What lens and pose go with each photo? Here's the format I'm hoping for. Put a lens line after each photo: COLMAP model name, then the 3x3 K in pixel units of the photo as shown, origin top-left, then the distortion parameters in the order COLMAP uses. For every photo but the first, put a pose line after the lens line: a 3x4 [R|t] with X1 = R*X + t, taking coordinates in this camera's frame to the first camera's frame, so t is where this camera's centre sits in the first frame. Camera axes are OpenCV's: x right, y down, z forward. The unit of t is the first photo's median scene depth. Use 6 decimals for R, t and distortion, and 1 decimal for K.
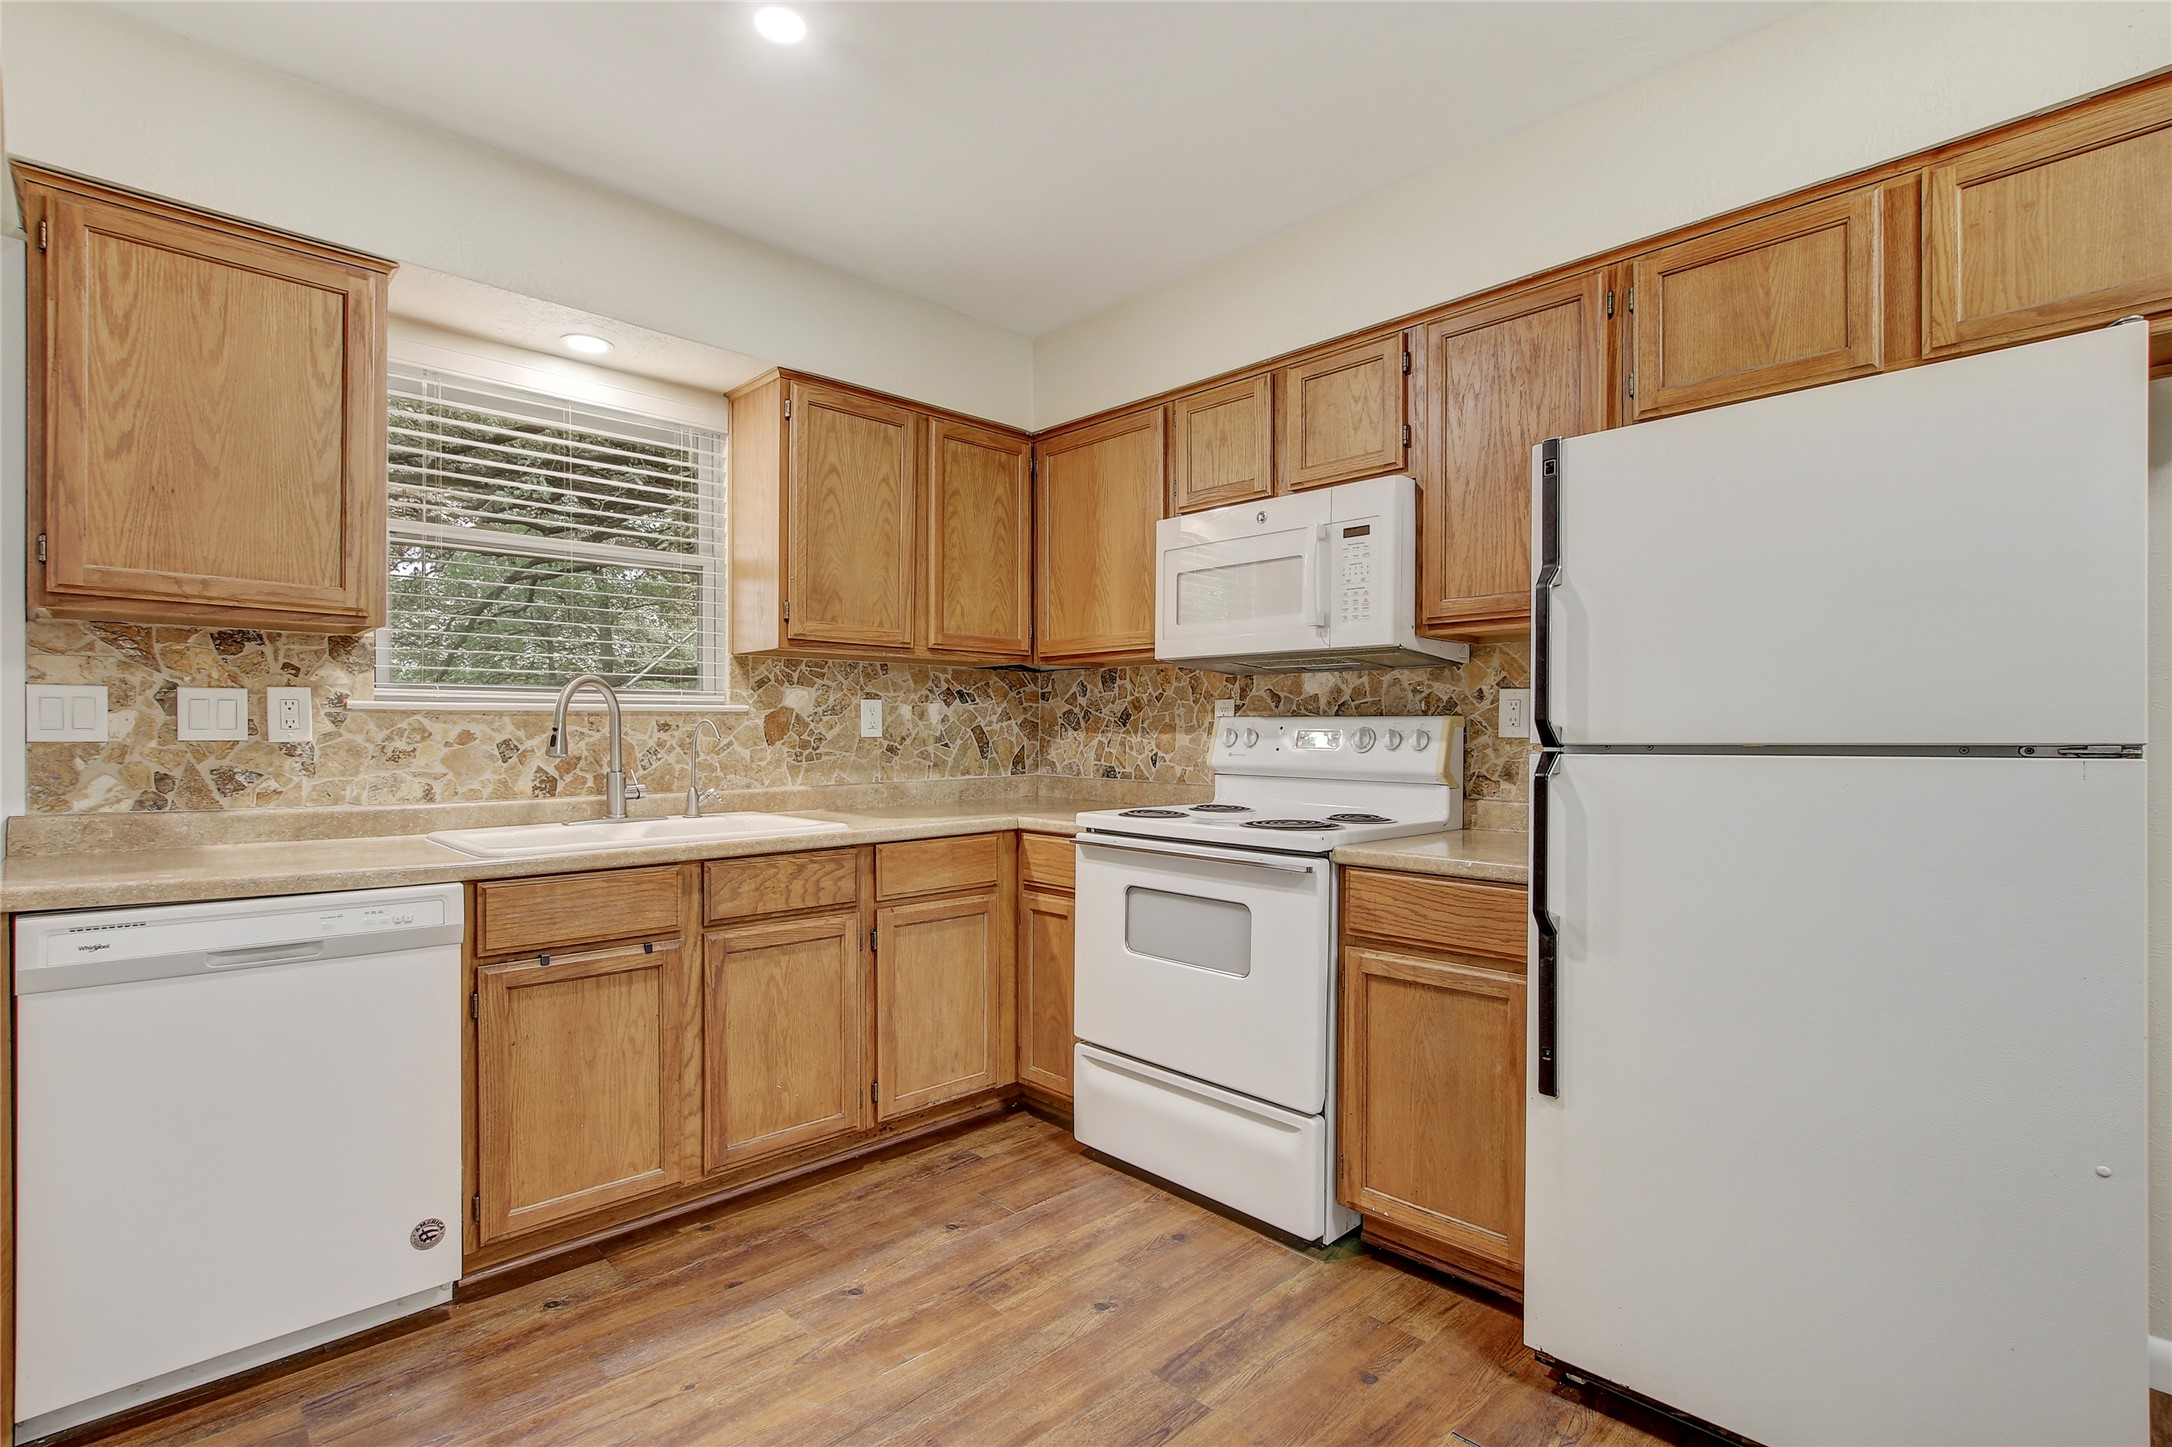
lens RADIAL K [[1017.2, 0, 1083.4], [0, 1017.2, 741.4], [0, 0, 1]] dist [-0.010696, 0.003888]
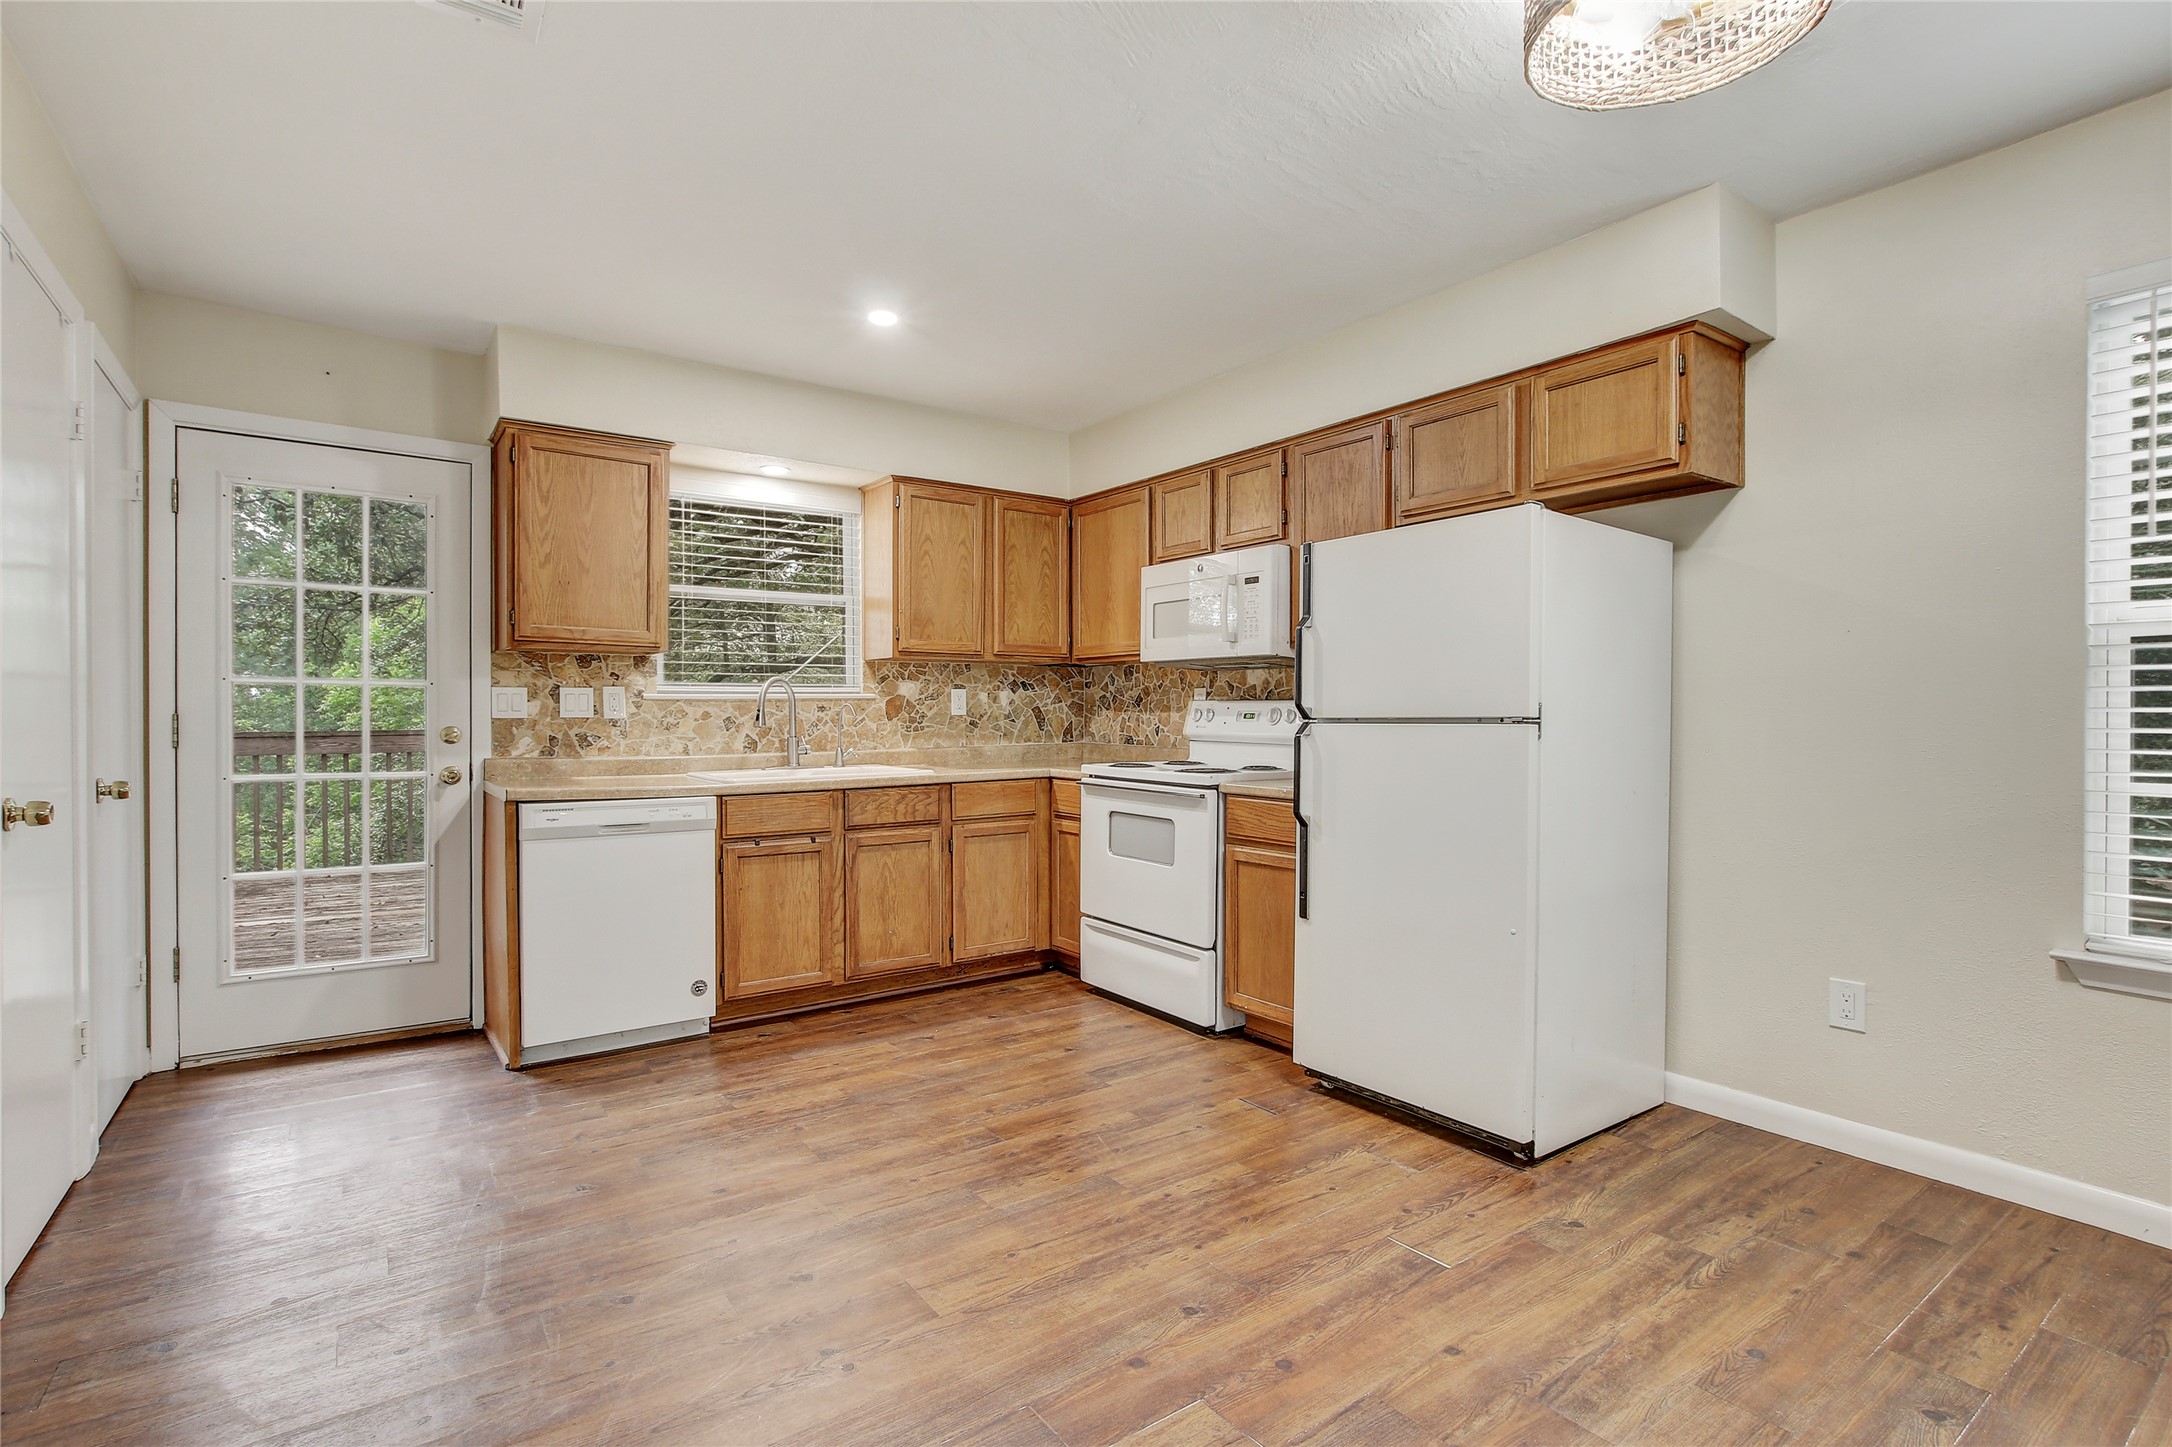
lens RADIAL K [[1017.2, 0, 1080.8], [0, 1017.2, 728.2], [0, 0, 1]] dist [-0.010696, 0.003888]
pose [[0.990036, -0.000091, -0.140816, 0.229964], [0.001249, 0.999966, 0.008136, 0.004042], [0.140810, -0.008231, 0.990002, -0.561406]]
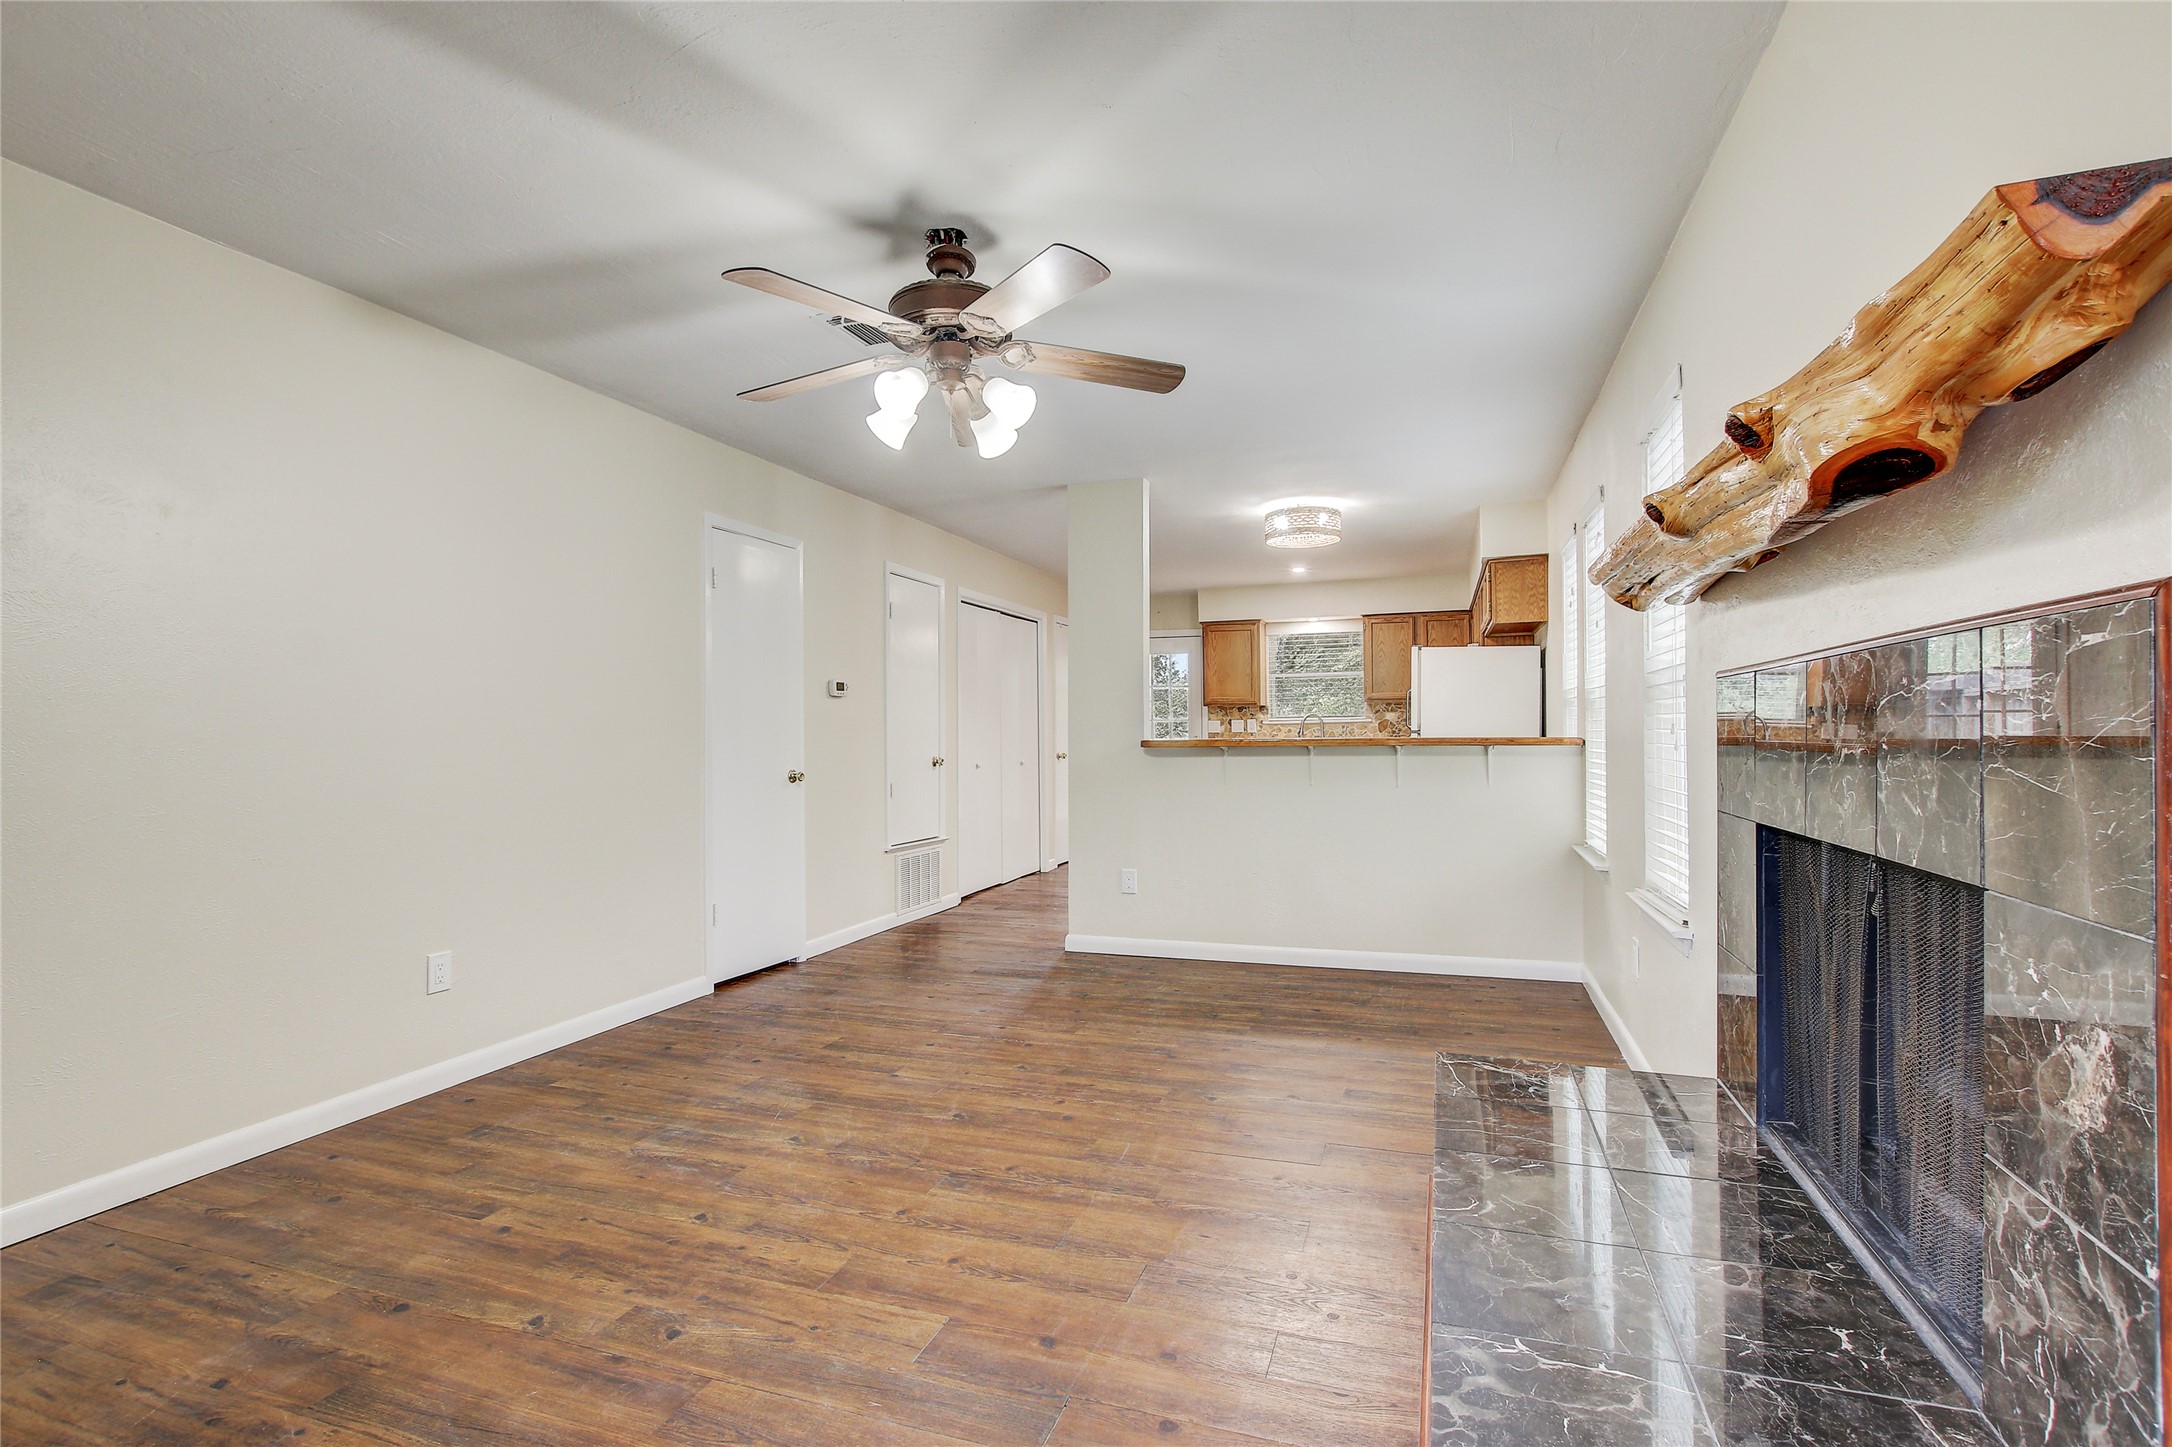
lens RADIAL K [[1017.2, 0, 1086.4], [0, 1017.2, 720.7], [0, 0, 1]] dist [-0.010696, 0.003888]
pose [[0.451744, -0.017836, -0.891969, 2.492534], [0.009854, 0.999839, -0.015002, 0.008027], [0.892093, -0.002012, 0.451847, -1.415068]]
